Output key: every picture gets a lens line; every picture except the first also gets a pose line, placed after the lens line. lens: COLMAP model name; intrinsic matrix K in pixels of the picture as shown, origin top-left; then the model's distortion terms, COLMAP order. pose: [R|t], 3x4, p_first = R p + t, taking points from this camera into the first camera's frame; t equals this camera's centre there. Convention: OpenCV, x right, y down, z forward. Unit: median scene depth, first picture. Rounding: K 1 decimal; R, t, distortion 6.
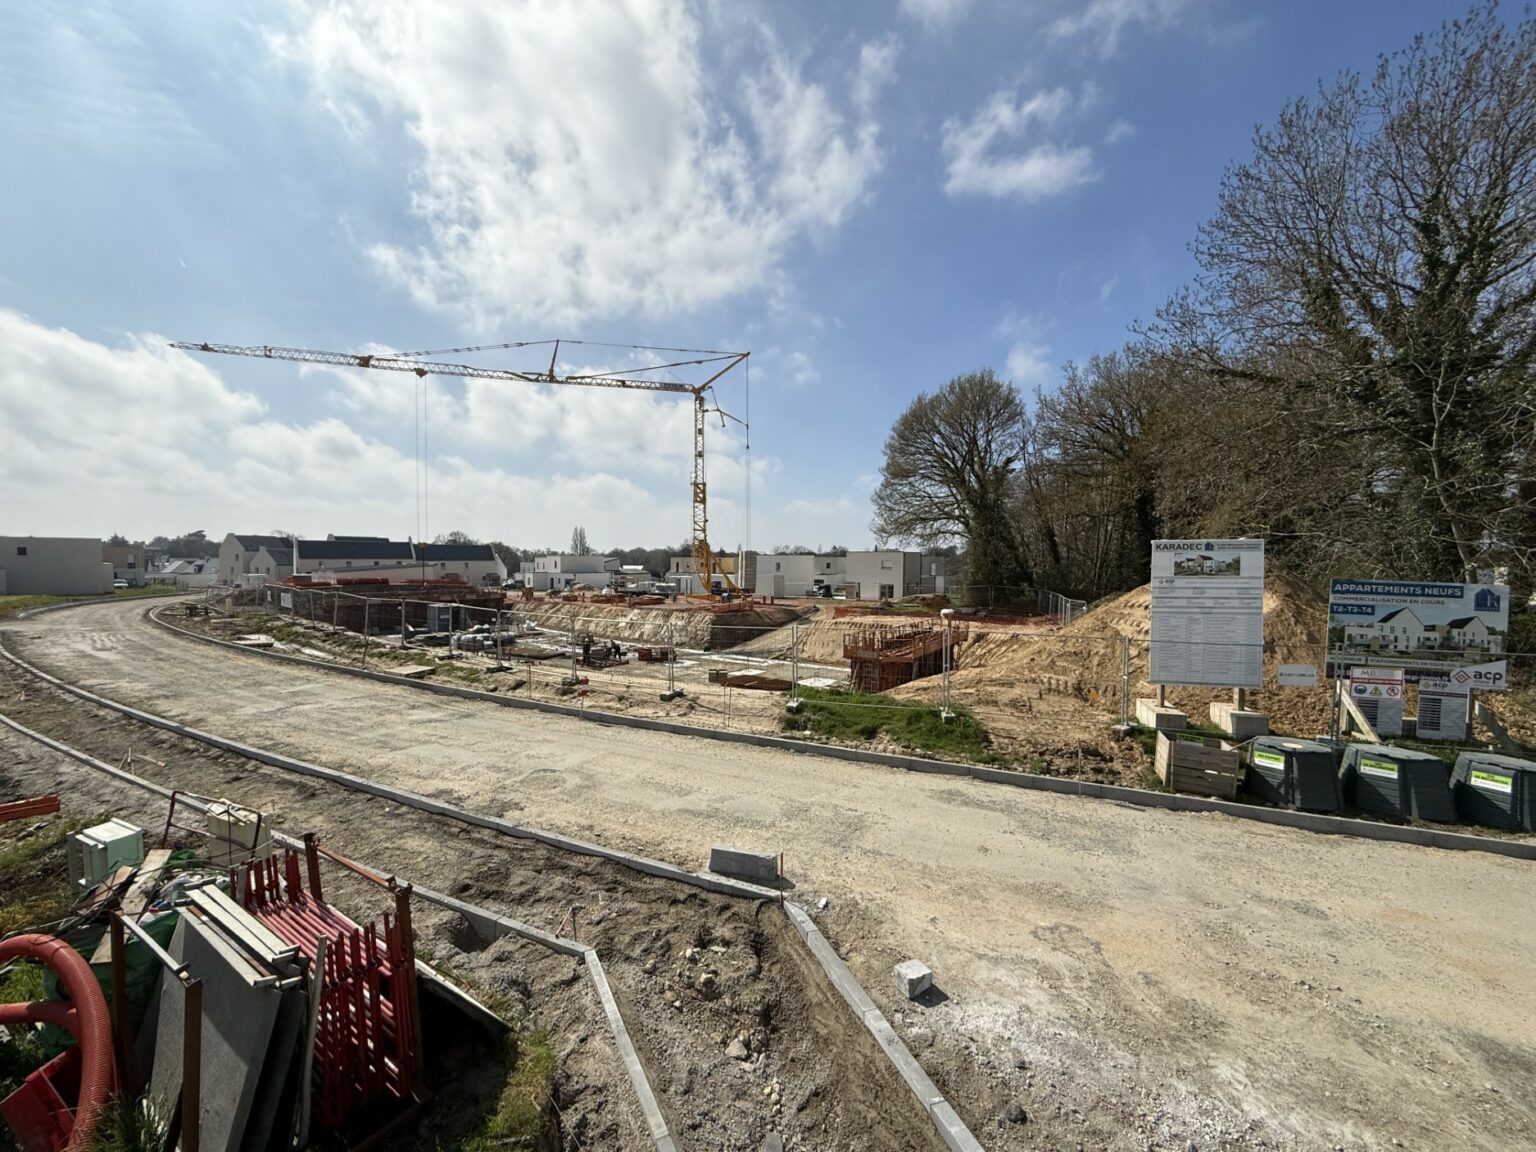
lens RADIAL K [[617.0, 0, 768.0], [0, 617.0, 576.0], [0, 0, 1]] dist [0.002461, 0.000152]
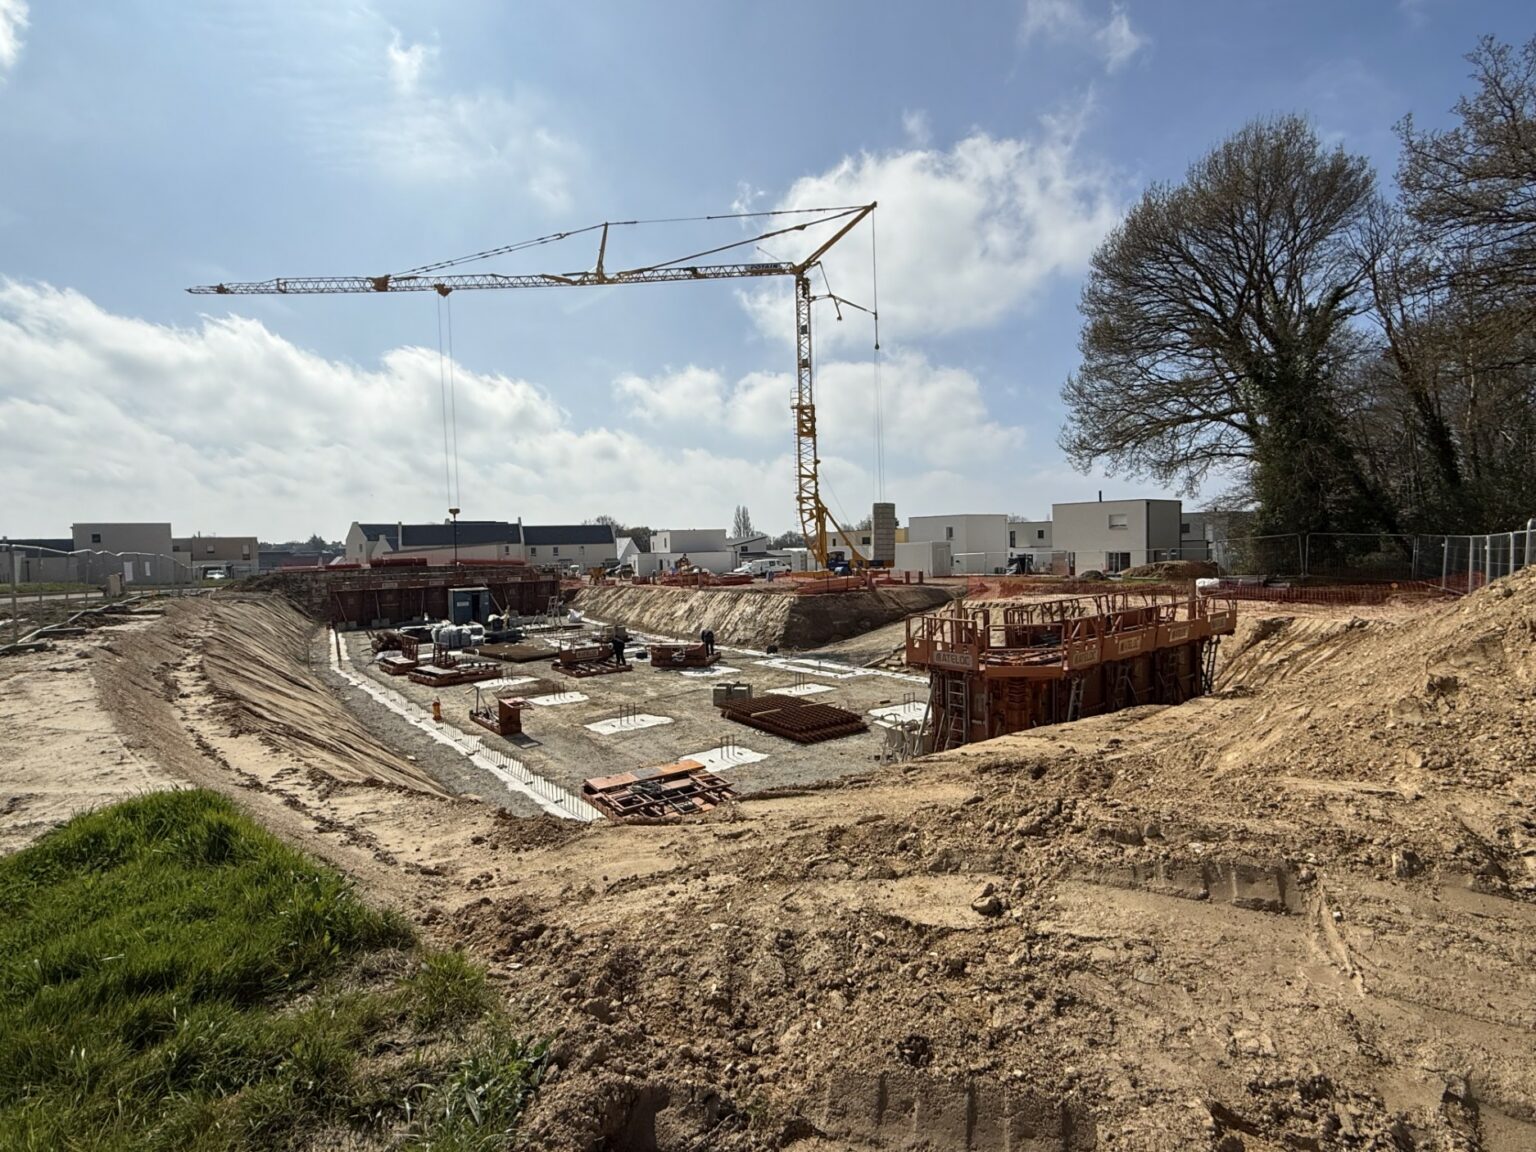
lens RADIAL K [[746.7, 0, 768.0], [0, 746.7, 576.0], [0, 0, 1]] dist [-0.001444, 0.000011]
pose [[0.957579, -0.018225, -0.287594, 0.095290], [0.022133, 0.999702, 0.010341, 0.030349], [0.287319, -0.016267, 0.957697, 0.231469]]
